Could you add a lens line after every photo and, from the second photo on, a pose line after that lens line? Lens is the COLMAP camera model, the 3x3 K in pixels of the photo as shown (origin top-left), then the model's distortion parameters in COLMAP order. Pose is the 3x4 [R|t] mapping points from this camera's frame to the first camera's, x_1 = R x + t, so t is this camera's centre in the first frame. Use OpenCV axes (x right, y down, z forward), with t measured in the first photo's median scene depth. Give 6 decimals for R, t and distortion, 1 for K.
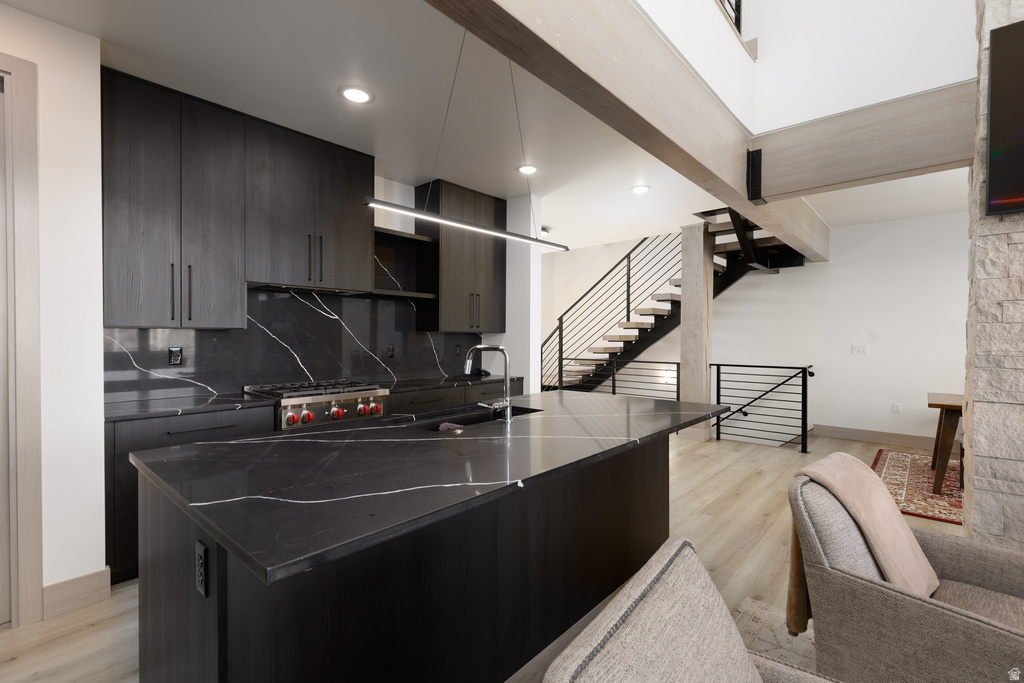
lens RADIAL K [[457.3, 0, 516.2], [0, 457.3, 341.1], [0, 0, 1]] dist [0.008412, 0.000151]
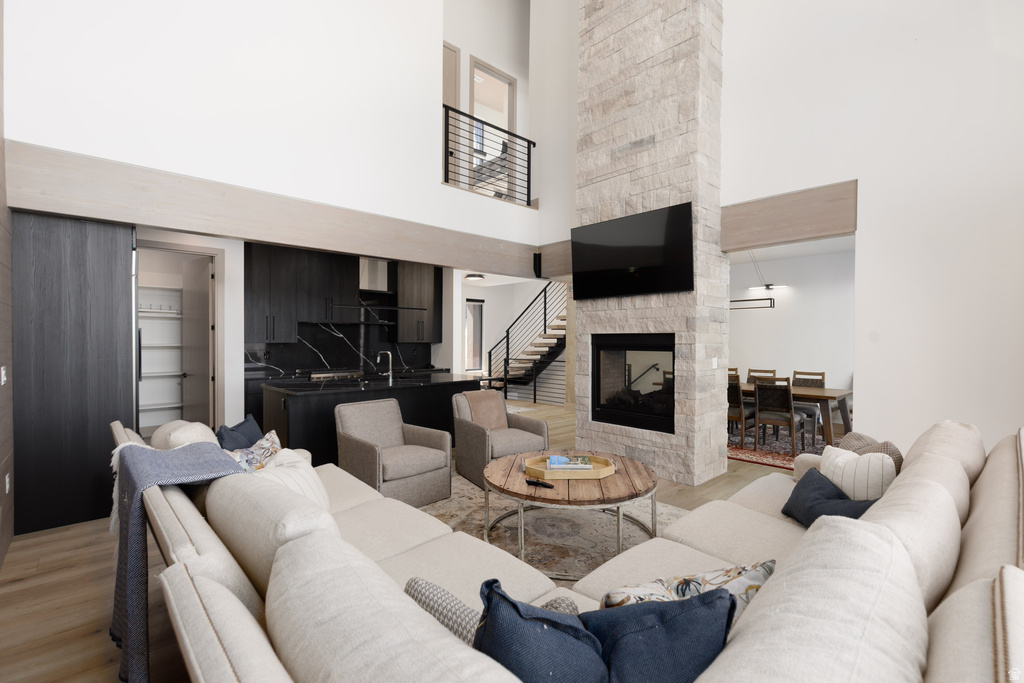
lens RADIAL K [[457.3, 0, 516.2], [0, 457.3, 341.1], [0, 0, 1]] dist [0.008412, 0.000151]
pose [[0.994761, 0.000206, -0.102229, 0.457299], [-0.000699, 0.999988, -0.004785, -0.017789], [0.102226, 0.004831, 0.994749, -0.722720]]
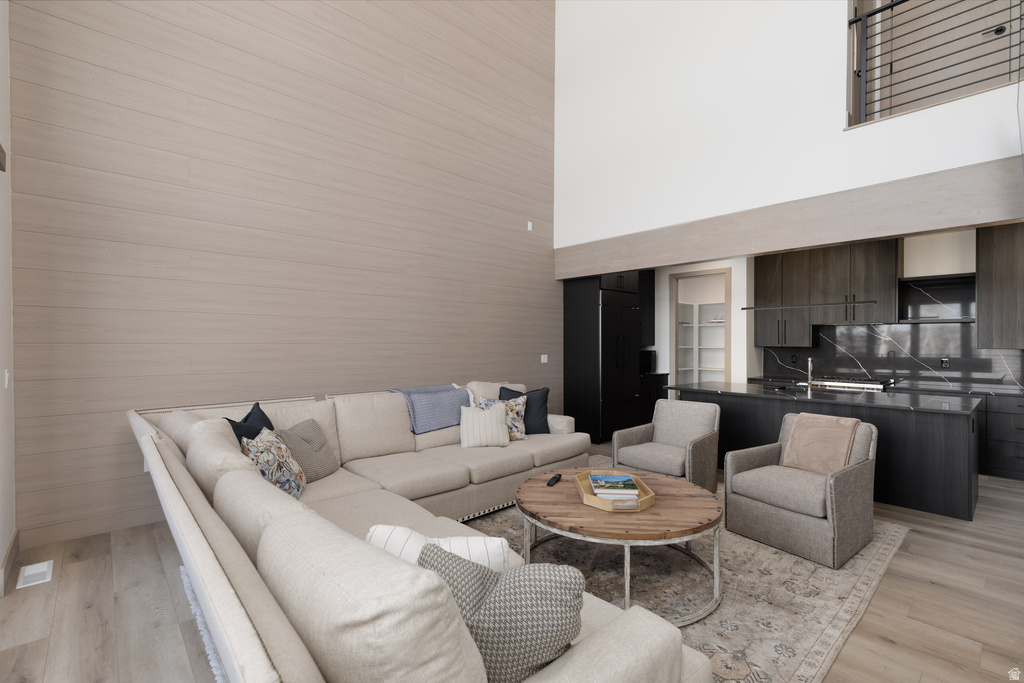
lens RADIAL K [[454.6, 0, 521.2], [0, 454.6, 343.0], [0, 0, 1]] dist [0.001613, 0.000040]
pose [[-0.110248, 0.001496, -0.993903, 1.096023], [-0.013736, 0.999901, 0.003028, -0.023715], [0.993809, 0.013986, -0.110216, -0.056244]]
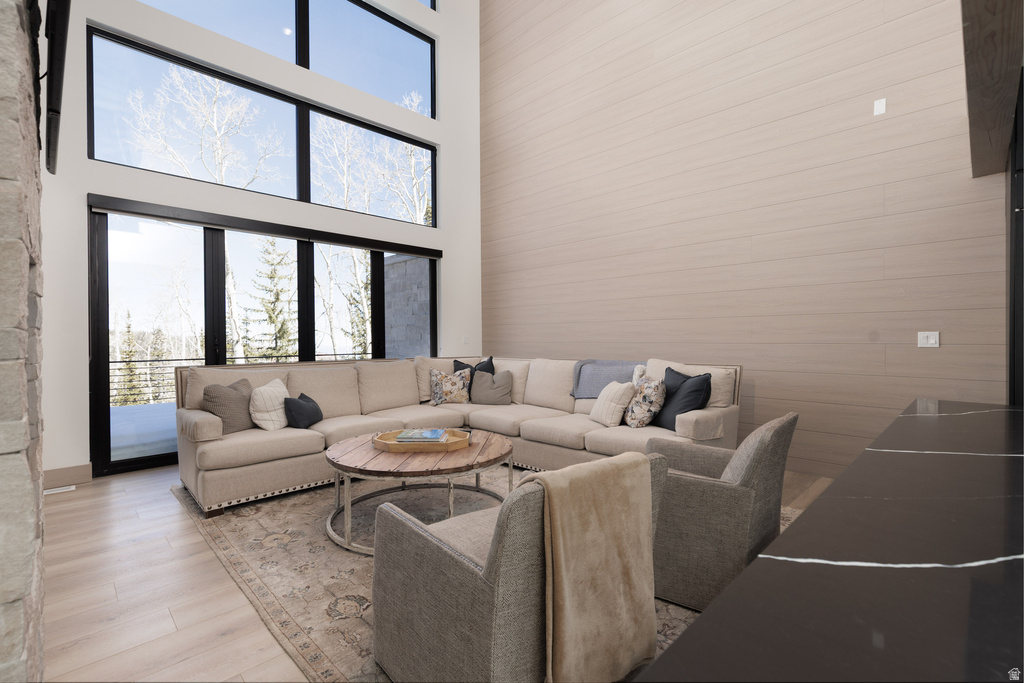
lens RADIAL K [[457.3, 0, 516.2], [0, 457.3, 341.1], [0, 0, 1]] dist [0.008412, 0.000151]
pose [[-0.998148, 0.002783, 0.060765, 0.288406], [0.003725, 0.999875, 0.015398, 0.018331], [-0.060714, 0.015596, -0.998033, 0.669615]]
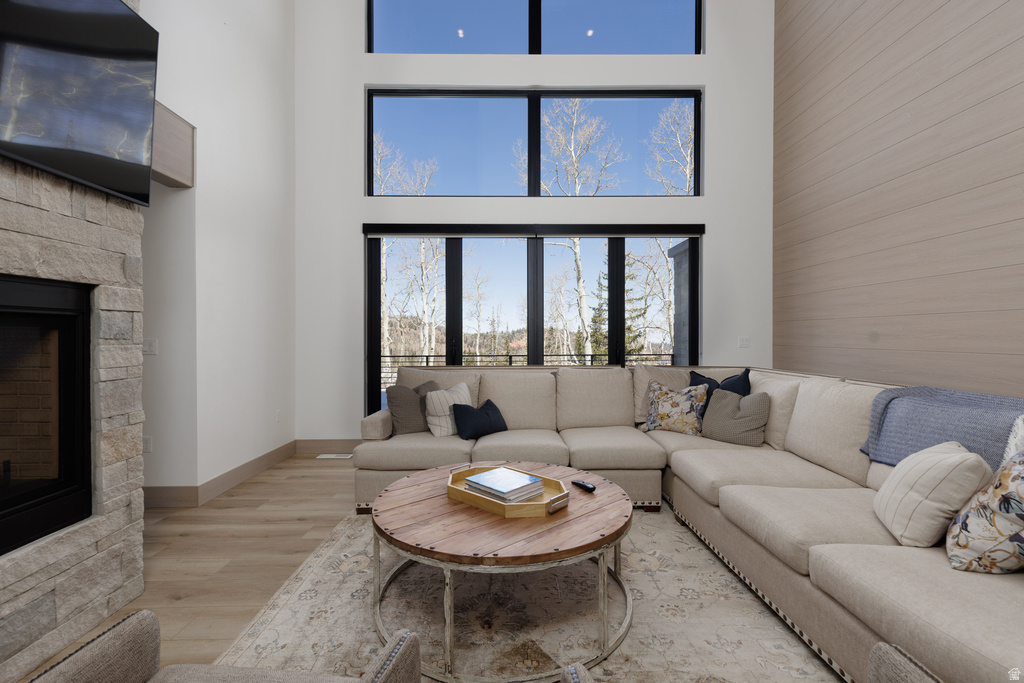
lens RADIAL K [[459.4, 0, 514.1], [0, 459.4, 338.1], [0, 0, 1]] dist [0.006027, 0.000427]
pose [[-0.674731, -0.006228, 0.738038, 0.100220], [0.006649, 0.999873, 0.014517, 0.007435], [-0.738034, 0.014703, -0.674603, 0.322745]]
